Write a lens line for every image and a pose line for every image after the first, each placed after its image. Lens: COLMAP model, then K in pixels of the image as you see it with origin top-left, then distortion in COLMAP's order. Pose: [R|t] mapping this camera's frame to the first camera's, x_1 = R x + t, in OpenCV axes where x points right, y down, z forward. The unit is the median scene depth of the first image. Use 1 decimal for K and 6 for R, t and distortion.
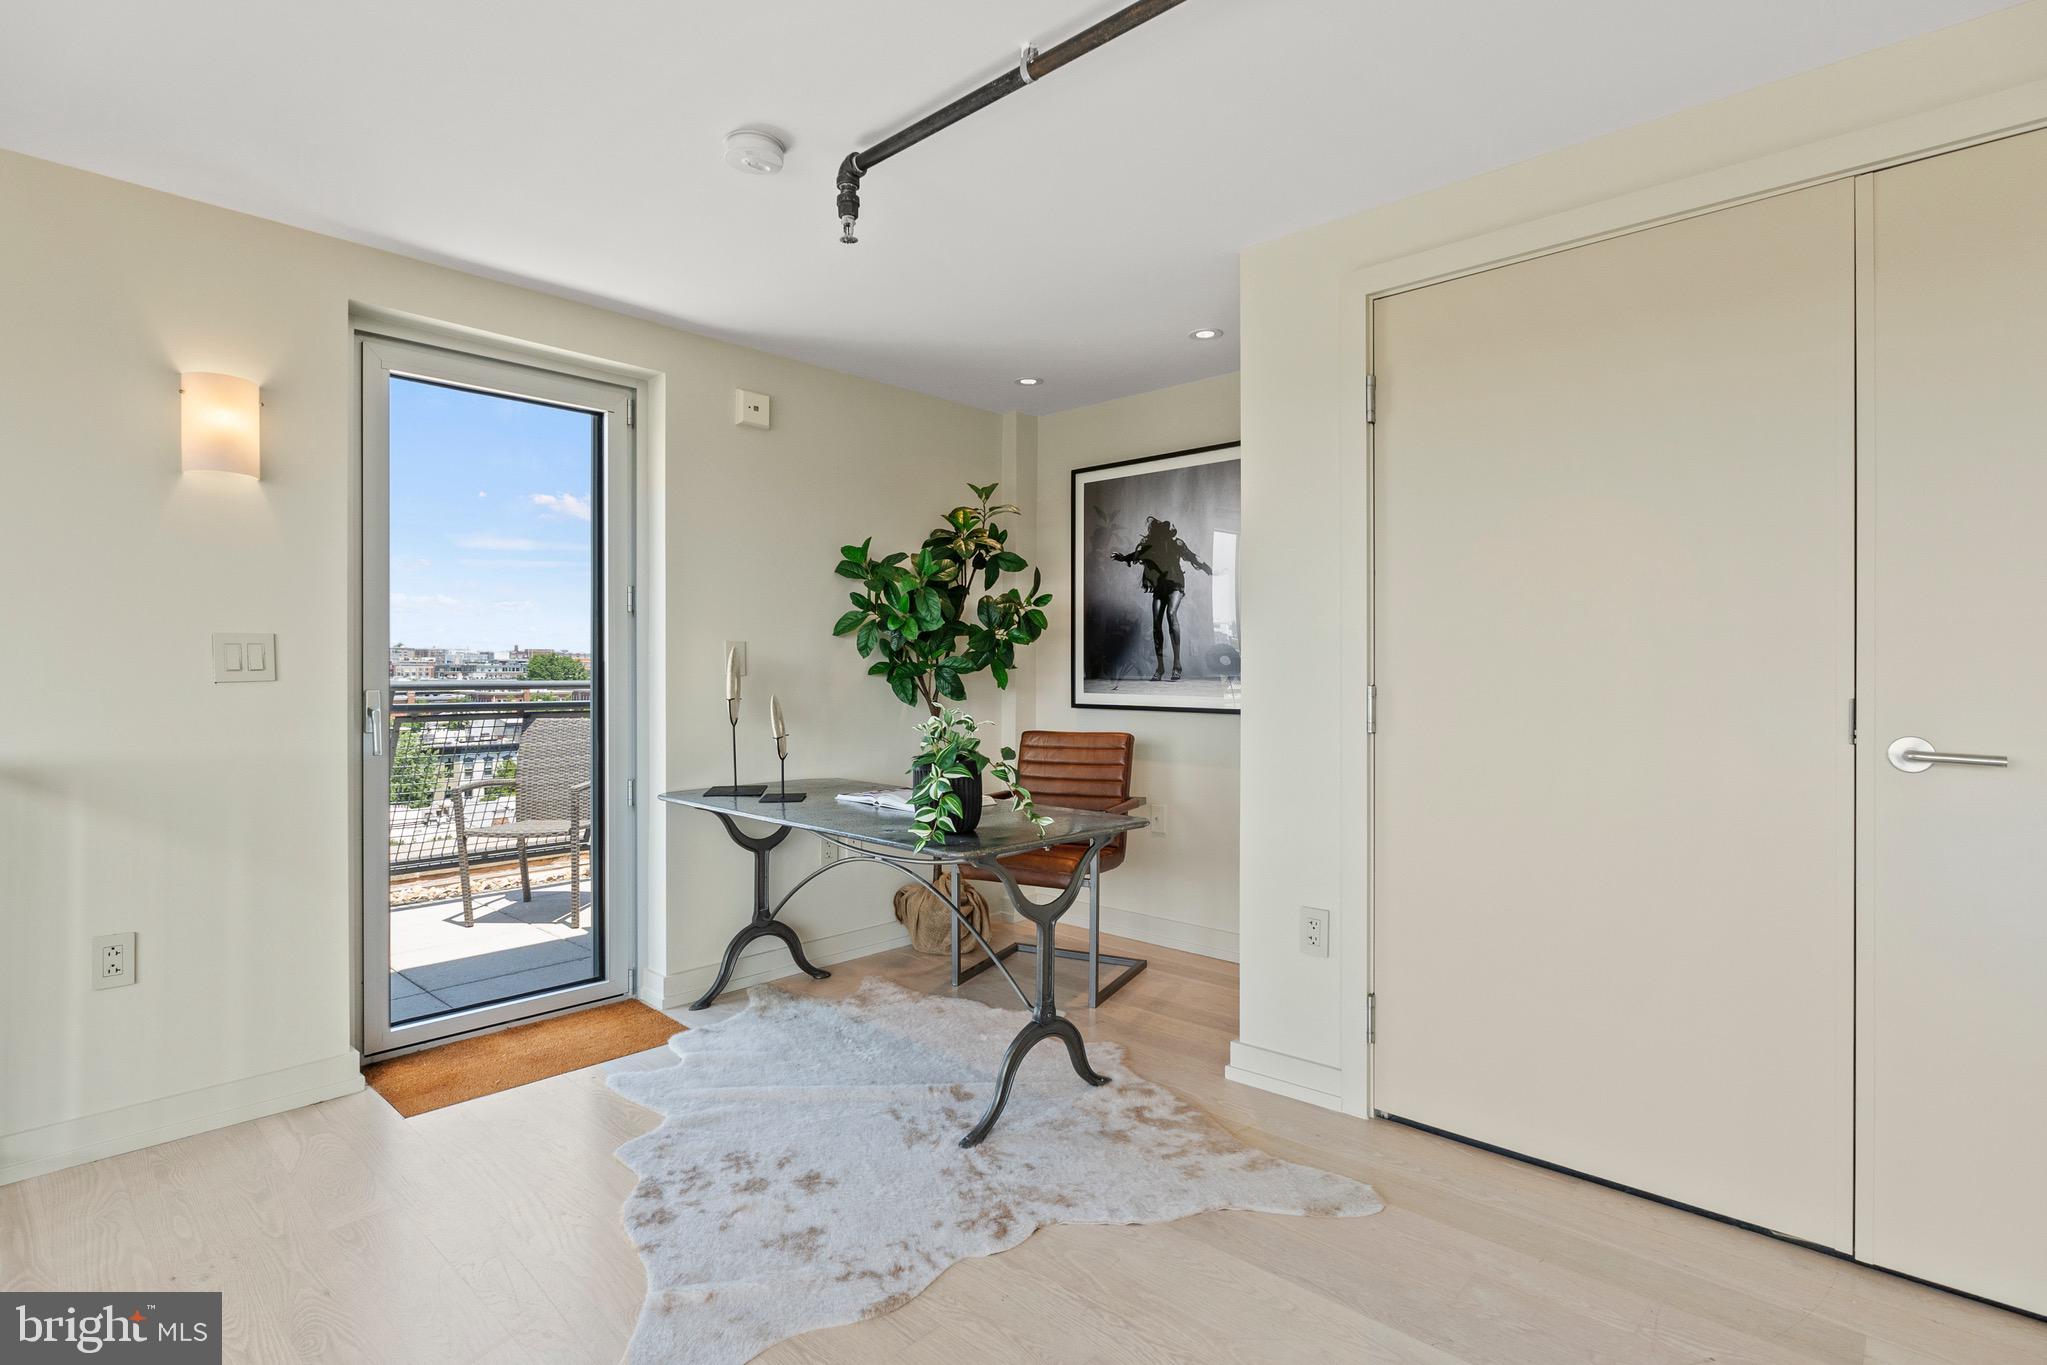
lens RADIAL K [[985.5, 0, 1069.0], [0, 985.5, 670.9], [0, 0, 1]] dist [-0.001883, -0.001634]
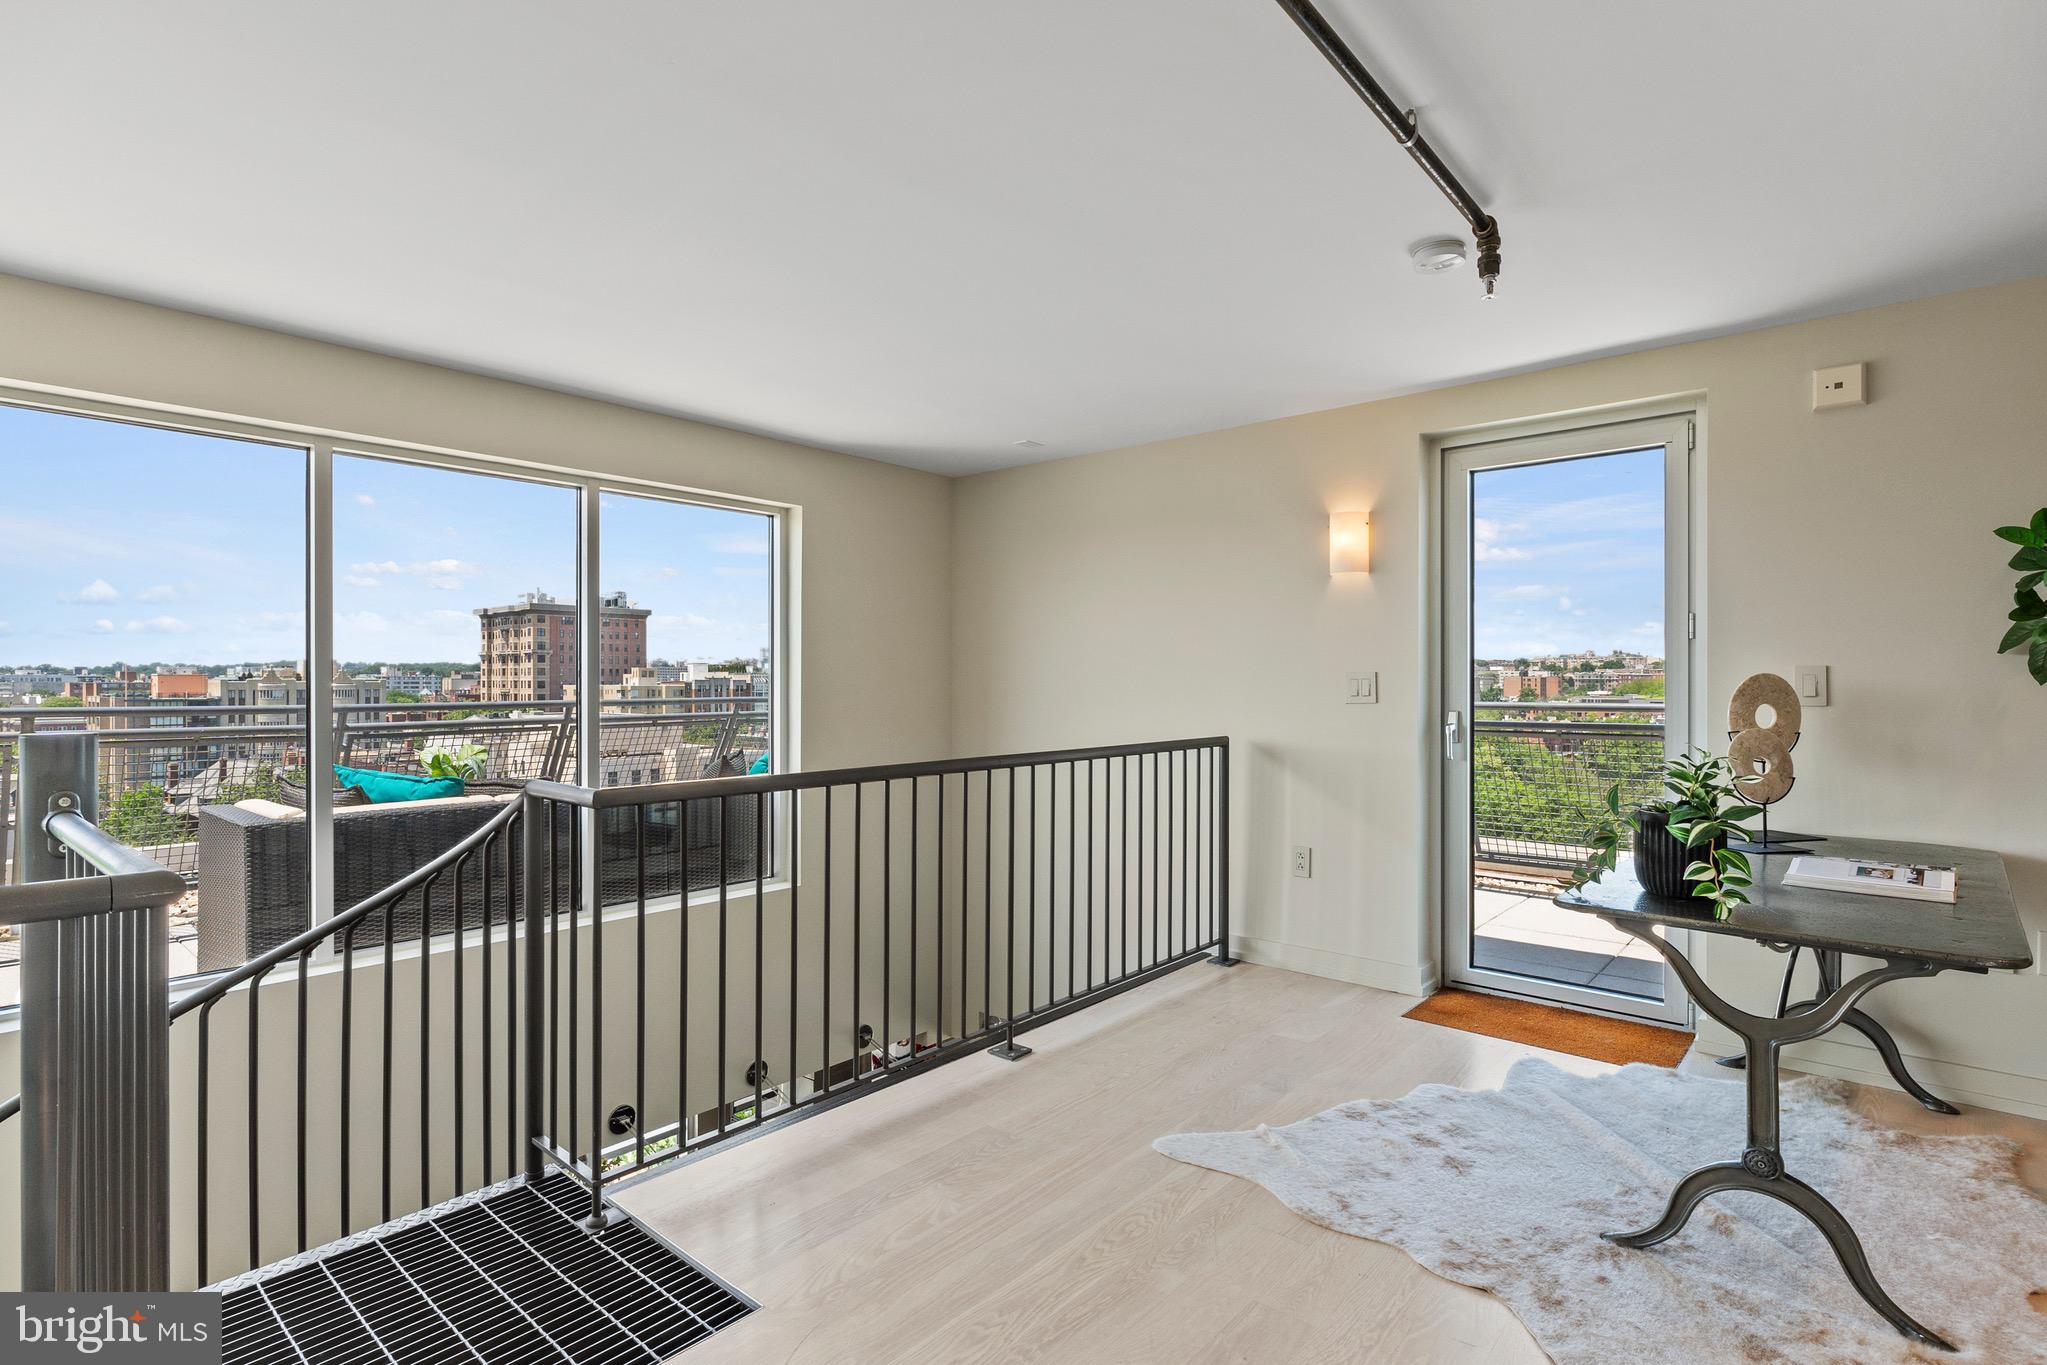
lens RADIAL K [[985.5, 0, 994.6], [0, 985.5, 675.0], [0, 0, 1]] dist [-0.001883, -0.001634]
pose [[0.014251, -0.012124, -0.999825, 0.700407], [-0.002700, 0.999922, -0.012164, -0.013039], [0.999895, 0.002873, 0.014218, 0.386494]]
